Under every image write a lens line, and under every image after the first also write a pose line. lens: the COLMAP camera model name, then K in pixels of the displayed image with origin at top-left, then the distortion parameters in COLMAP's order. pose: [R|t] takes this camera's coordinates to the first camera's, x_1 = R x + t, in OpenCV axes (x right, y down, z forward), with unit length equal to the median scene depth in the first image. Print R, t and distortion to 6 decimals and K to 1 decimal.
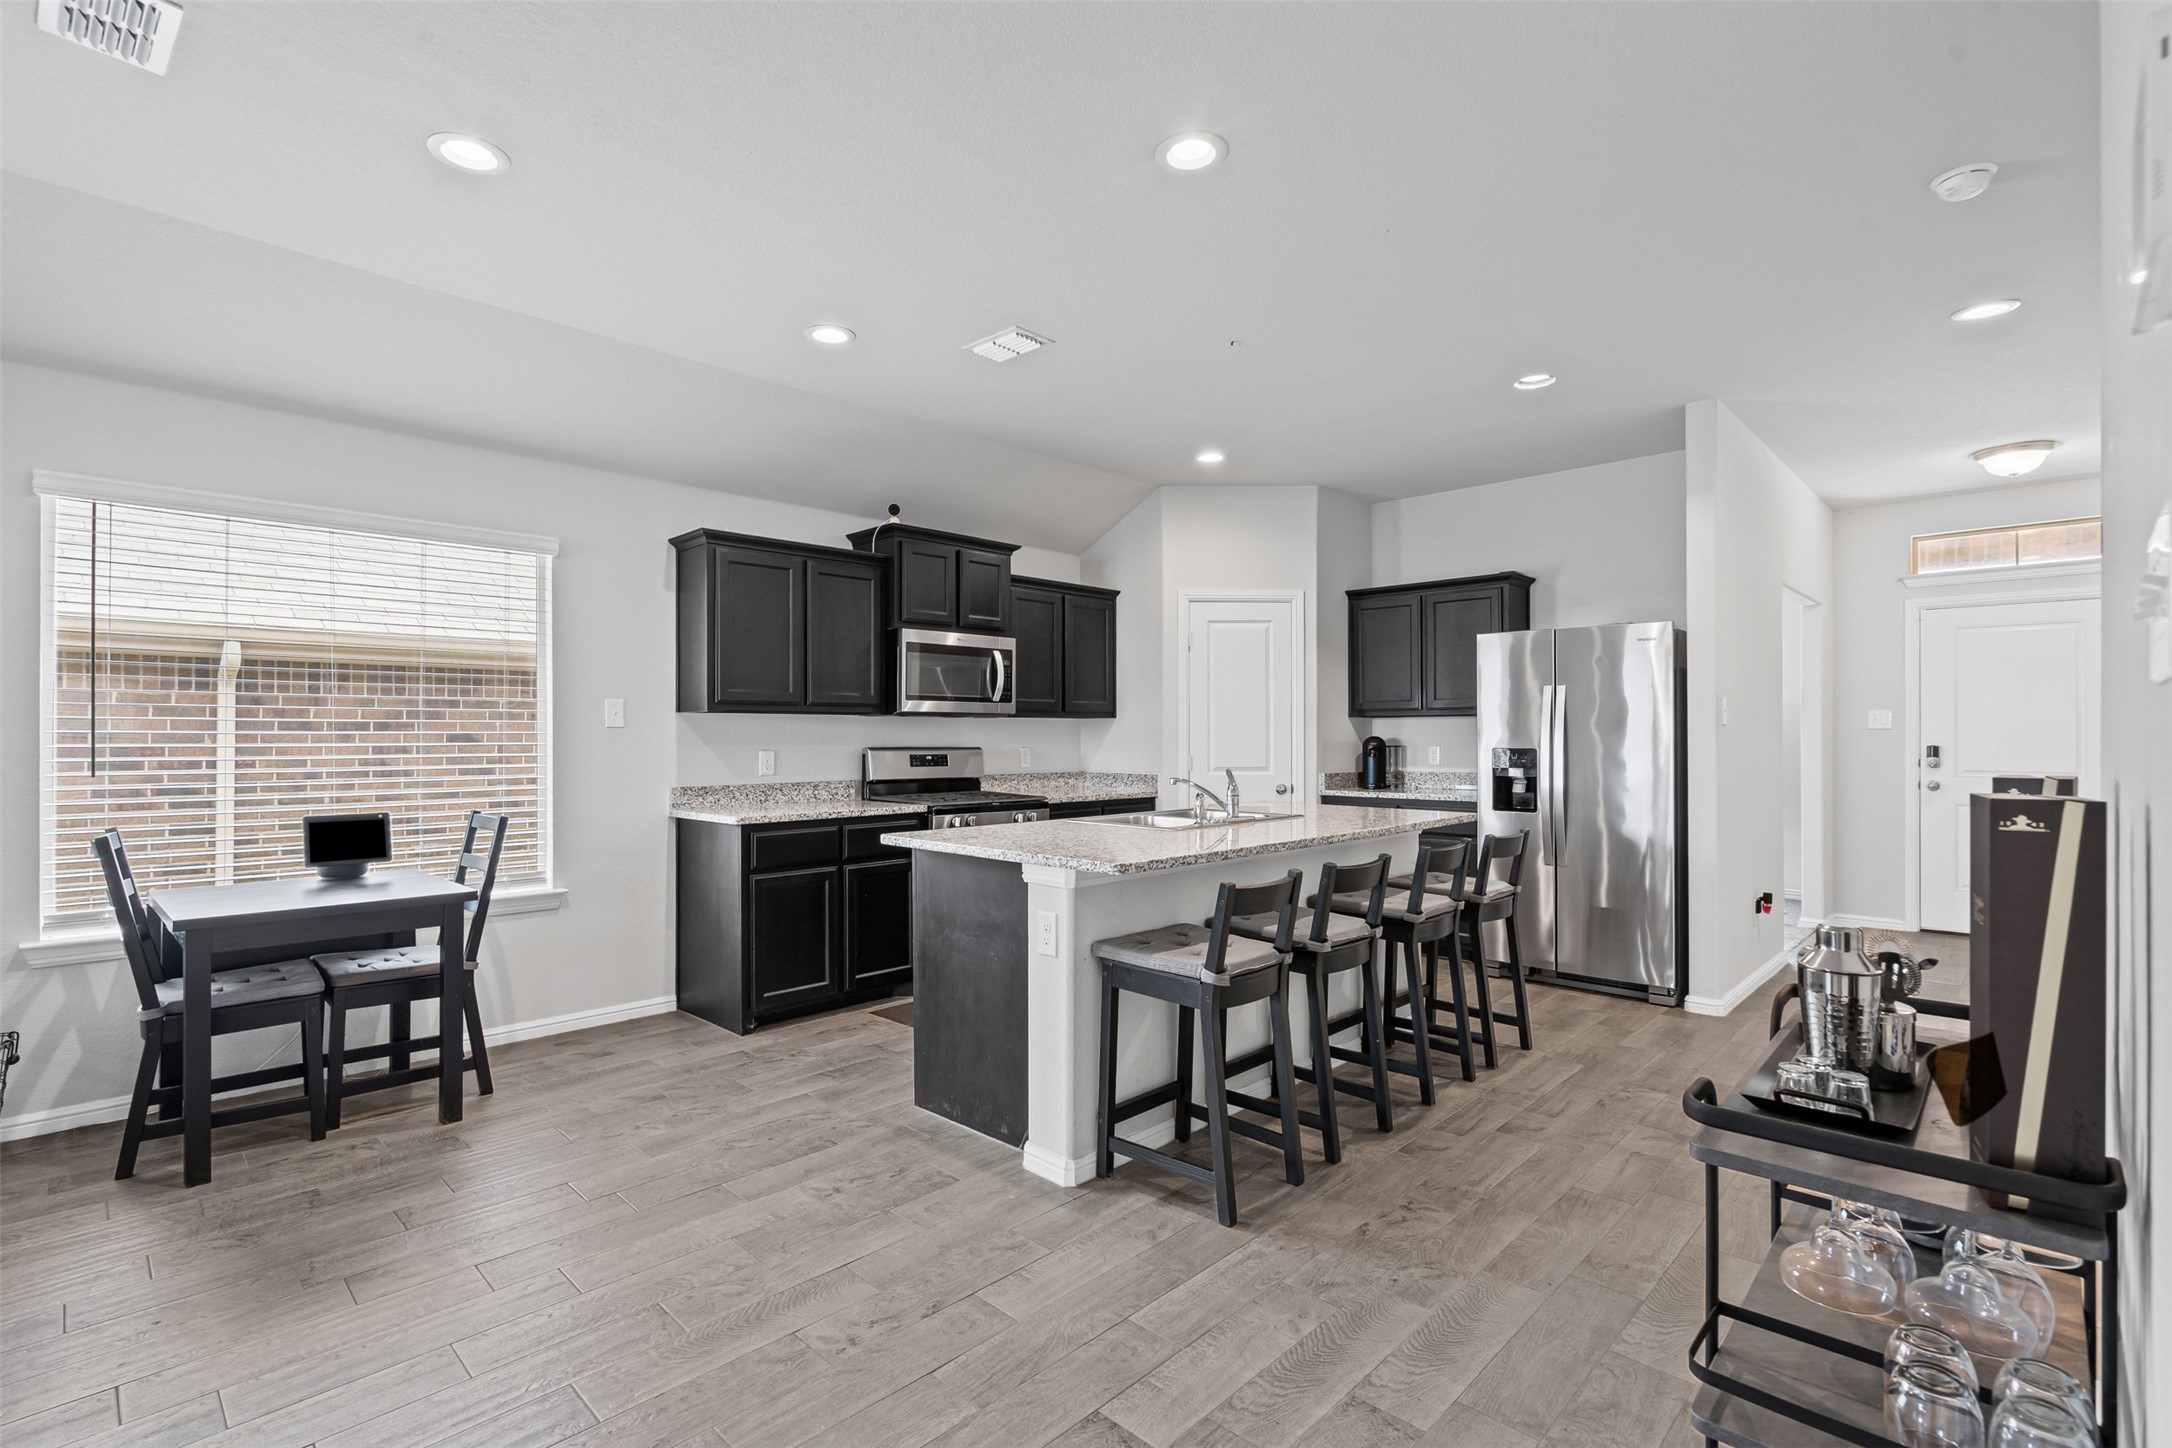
lens RADIAL K [[994.3, 0, 1083.7], [0, 994.3, 732.4], [0, 0, 1]] dist [-0.000668, 0.000167]
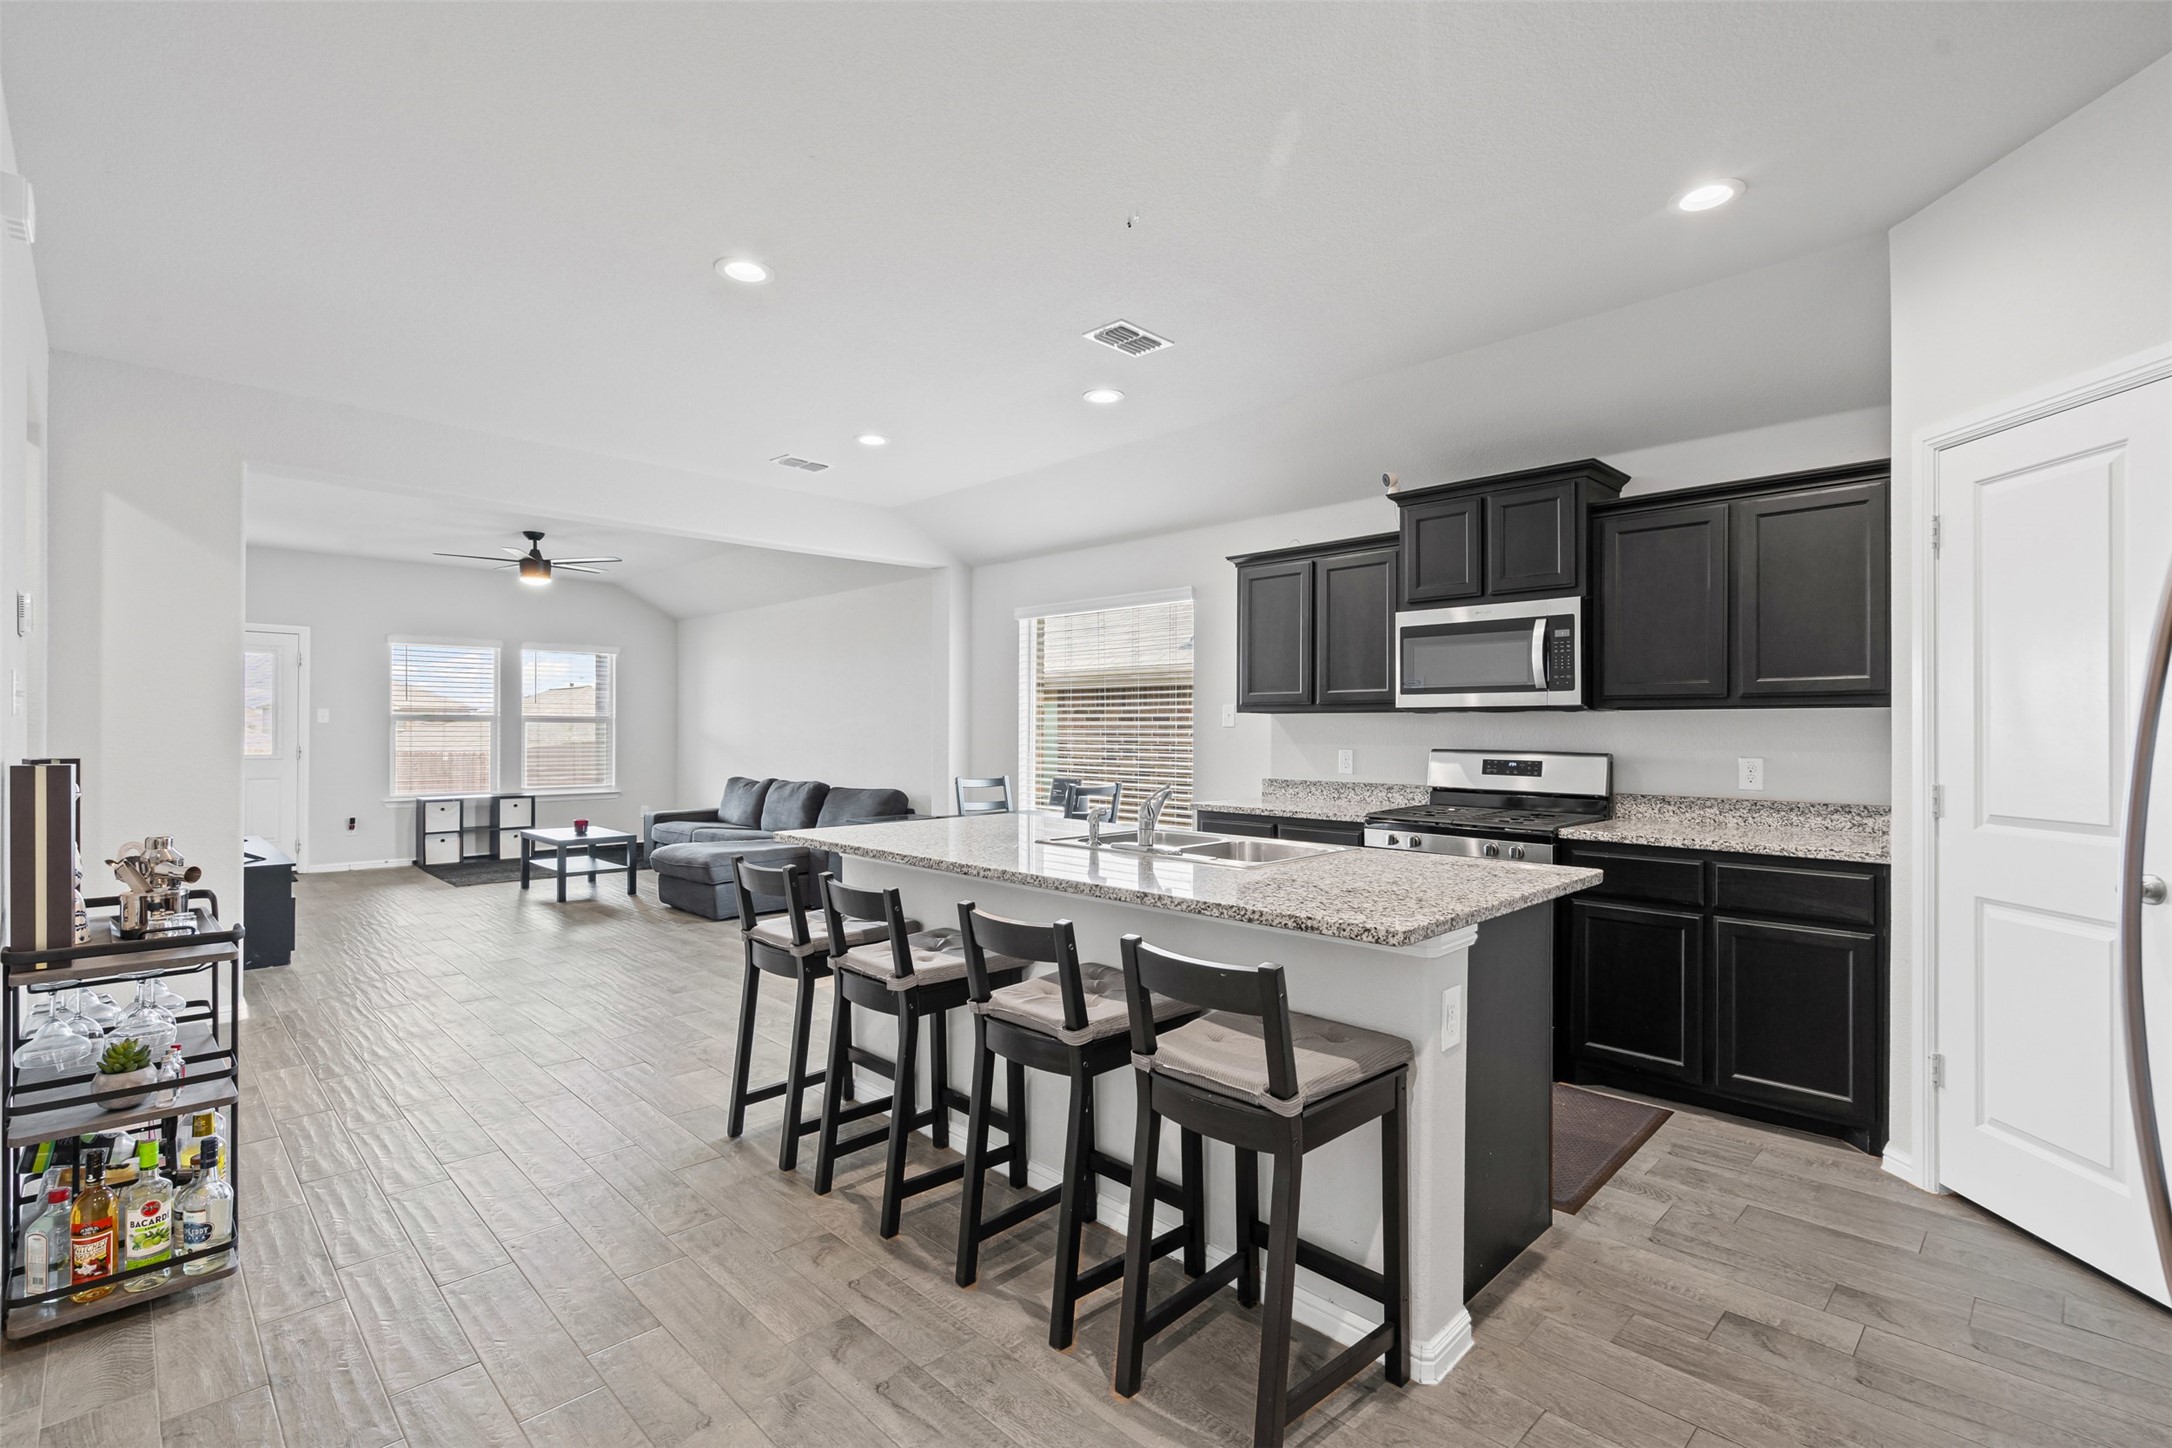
lens RADIAL K [[994.3, 0, 1083.7], [0, 994.3, 732.4], [0, 0, 1]] dist [-0.000668, 0.000167]
pose [[-0.016504, 0.005034, -0.999851, 0.641198], [-0.000011, 0.999987, 0.005035, -0.003749], [0.999864, 0.000094, -0.016503, 0.684480]]
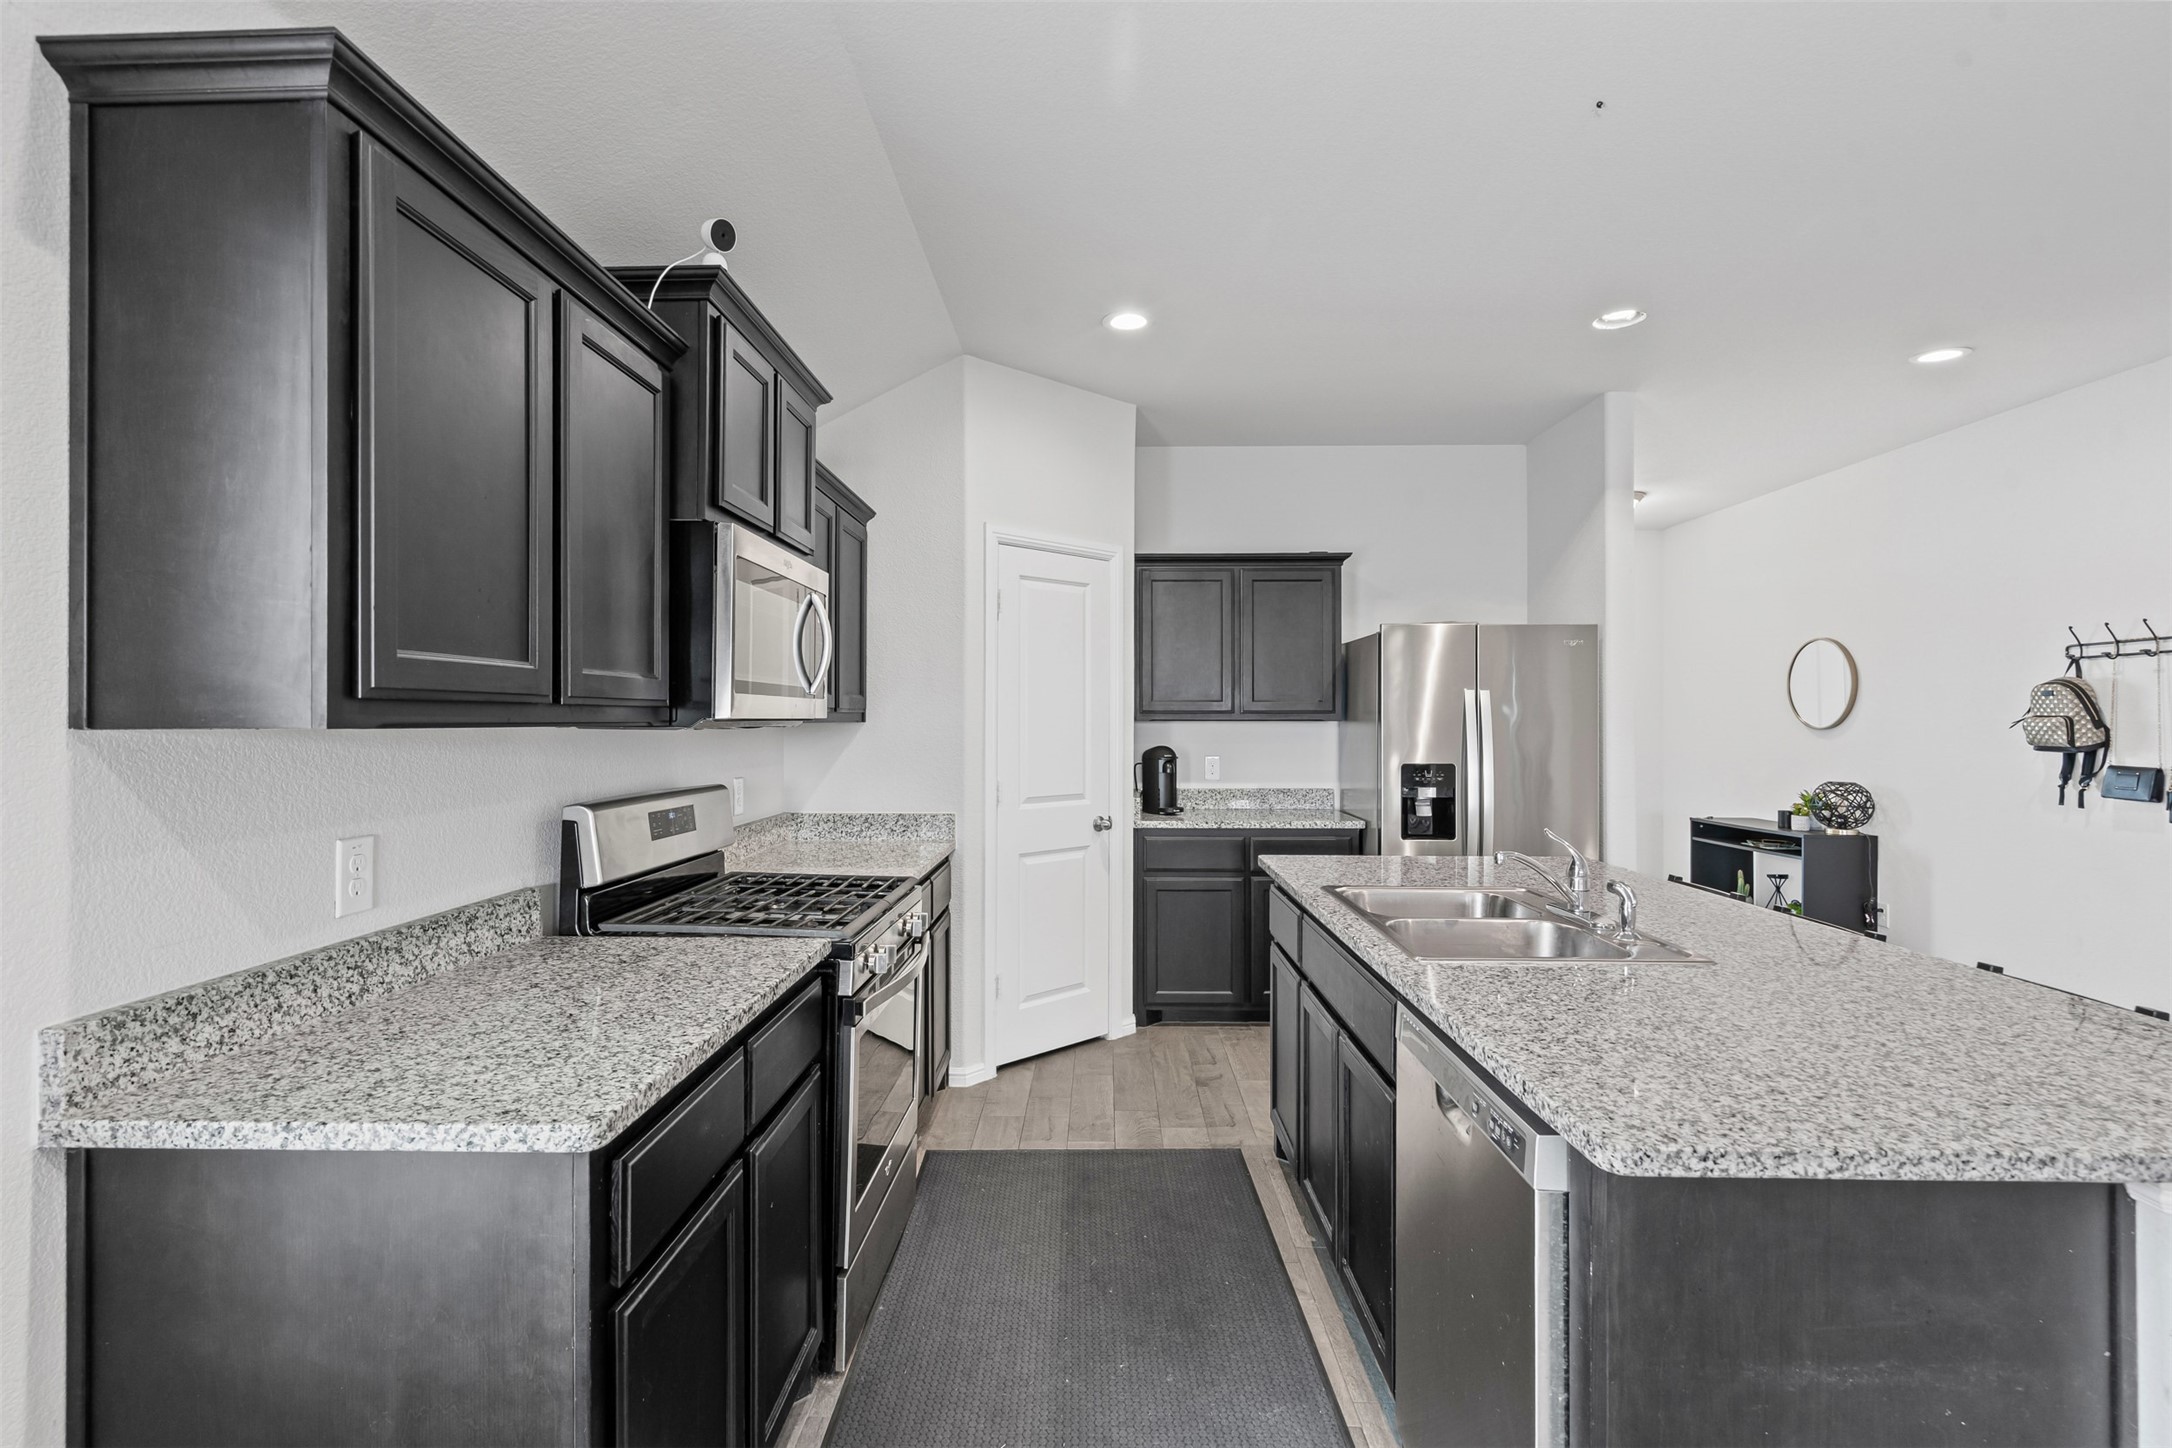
lens RADIAL K [[1012.4, 0, 1071.0], [0, 1012.4, 719.0], [0, 0, 1]] dist [-0.000119, 0.000444]
pose [[0.735924, 0.001546, 0.677063, -0.339215], [-0.003007, 0.999995, 0.000986, -0.020292], [-0.677058, -0.002762, 0.735925, 0.542022]]
